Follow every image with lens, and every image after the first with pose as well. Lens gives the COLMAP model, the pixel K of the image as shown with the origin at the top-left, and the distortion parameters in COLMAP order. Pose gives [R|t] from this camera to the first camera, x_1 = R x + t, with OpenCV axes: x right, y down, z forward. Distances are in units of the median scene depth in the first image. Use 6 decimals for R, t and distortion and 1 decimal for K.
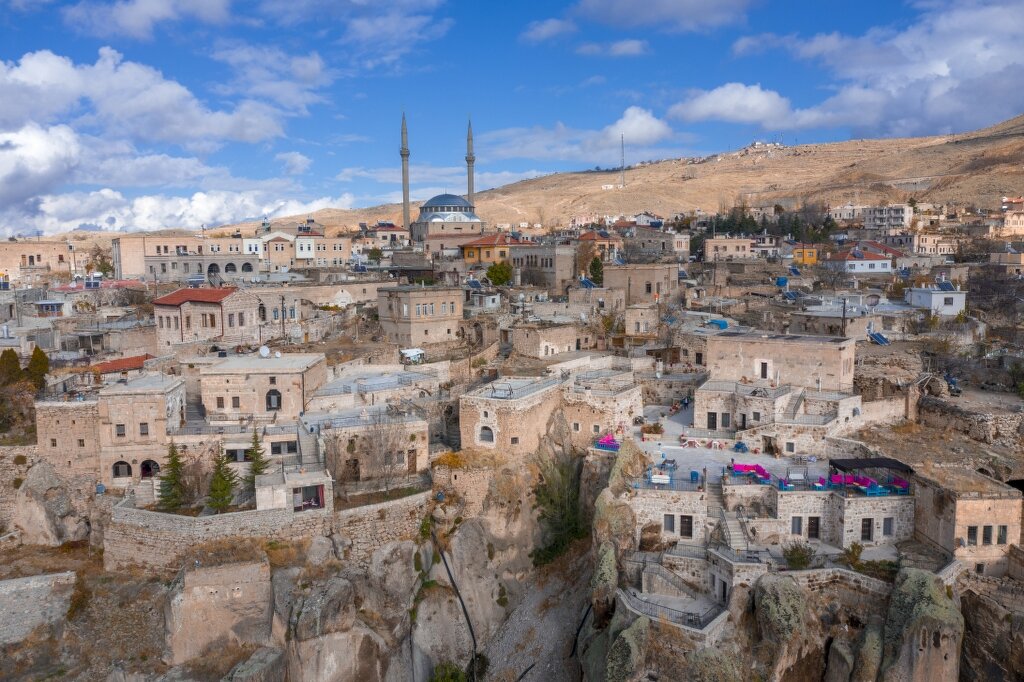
lens RADIAL K [[807.5, 0, 512.0], [0, 807.5, 341.0], [0, 0, 1]] dist [-0.016580, 0.011068]
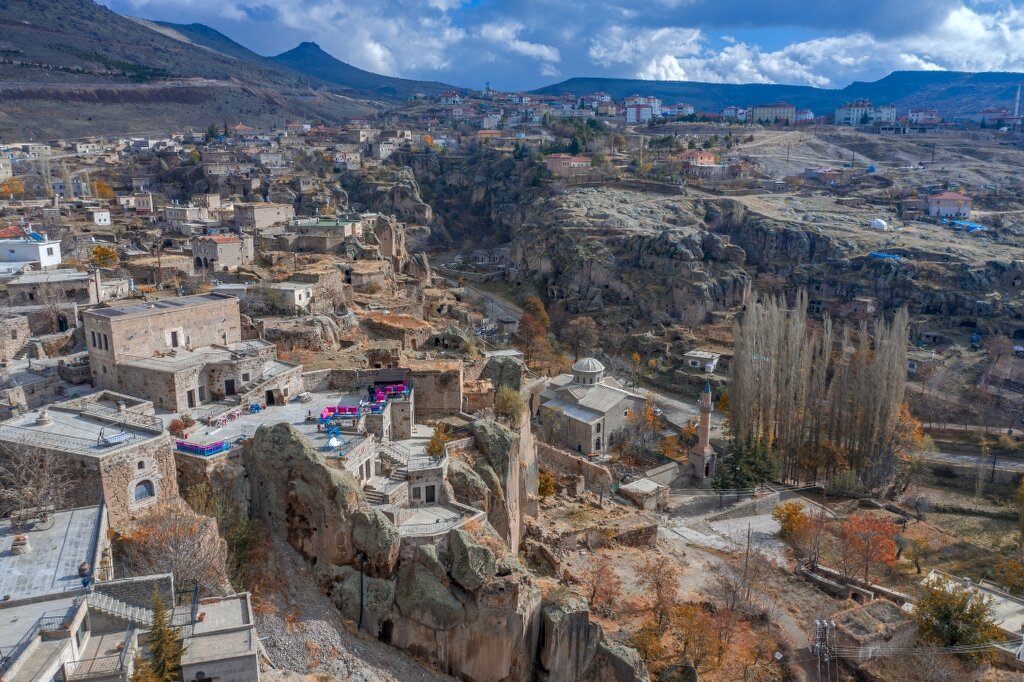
lens RADIAL K [[807.5, 0, 512.0], [0, 807.5, 341.0], [0, 0, 1]] dist [-0.016580, 0.011068]
pose [[0.025381, -0.213150, 0.976690, -0.755183], [0.112222, 0.971436, 0.209087, -0.143128], [-0.993359, 0.104299, 0.048576, 0.637538]]
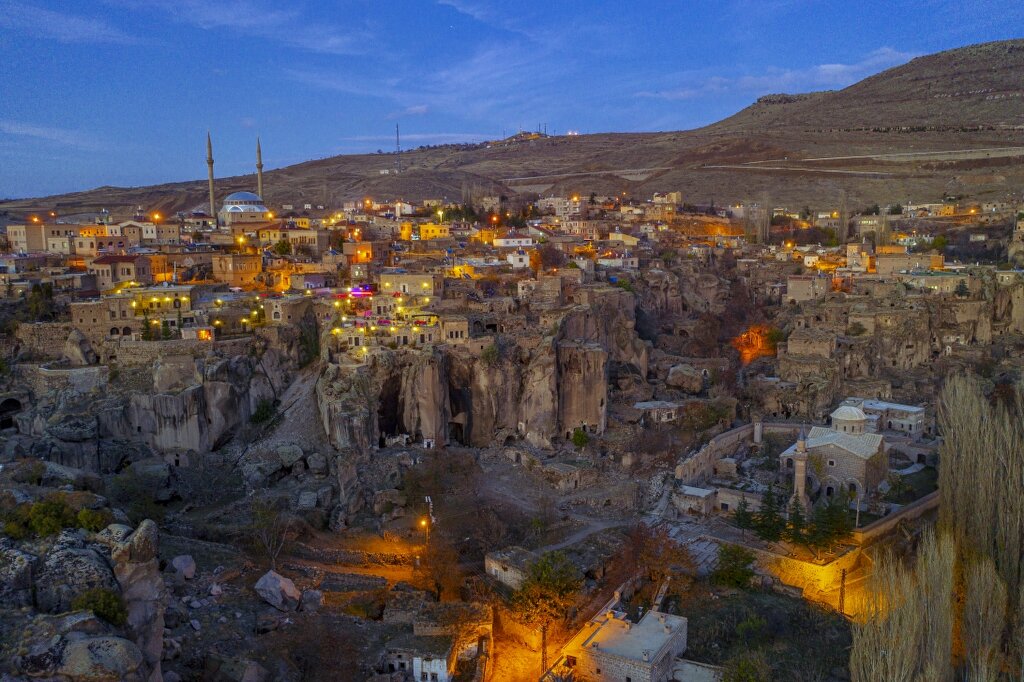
lens RADIAL K [[807.5, 0, 512.0], [0, 807.5, 341.0], [0, 0, 1]] dist [-0.016580, 0.011068]
pose [[0.968016, -0.033676, 0.248618, 0.045002], [0.026823, 0.999162, 0.030902, 0.141828], [-0.249450, -0.023245, 0.968109, -1.478822]]
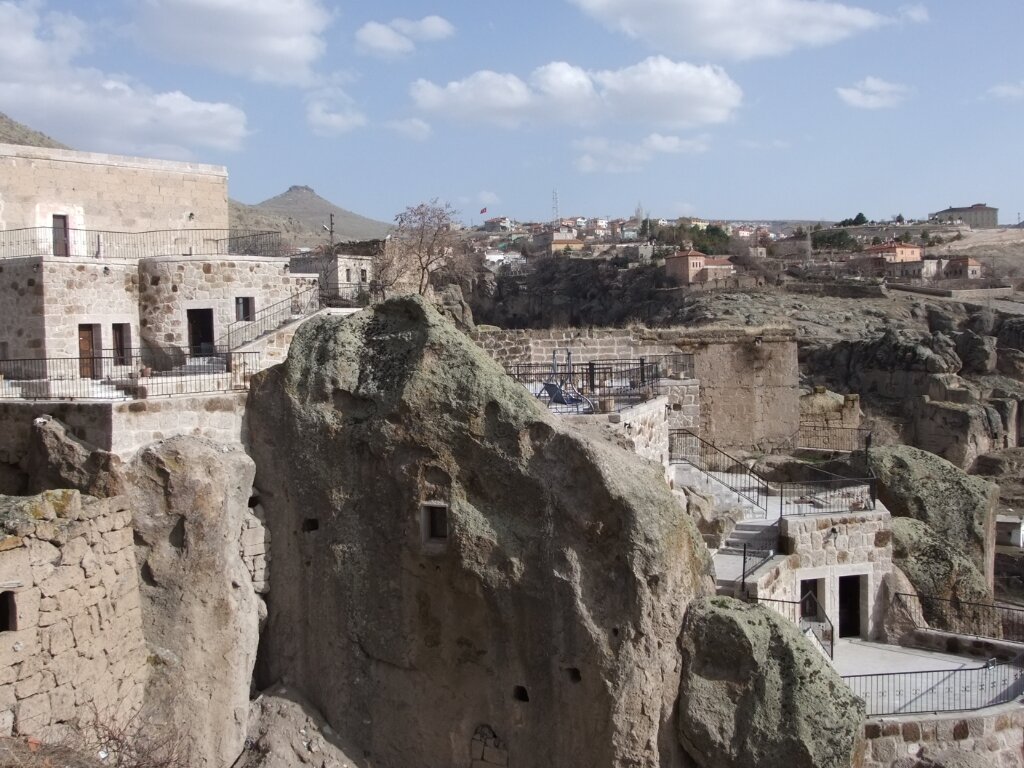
lens RADIAL K [[1112.5, 0, 507.9], [0, 1112.5, 382.4], [0, 0, 1]] dist [-0.021908, -0.004515]
pose [[0.078356, -0.036996, 0.996239, -0.219039], [0.134131, 0.990616, 0.026238, 0.139260], [-0.987861, 0.131570, 0.082583, 0.896538]]
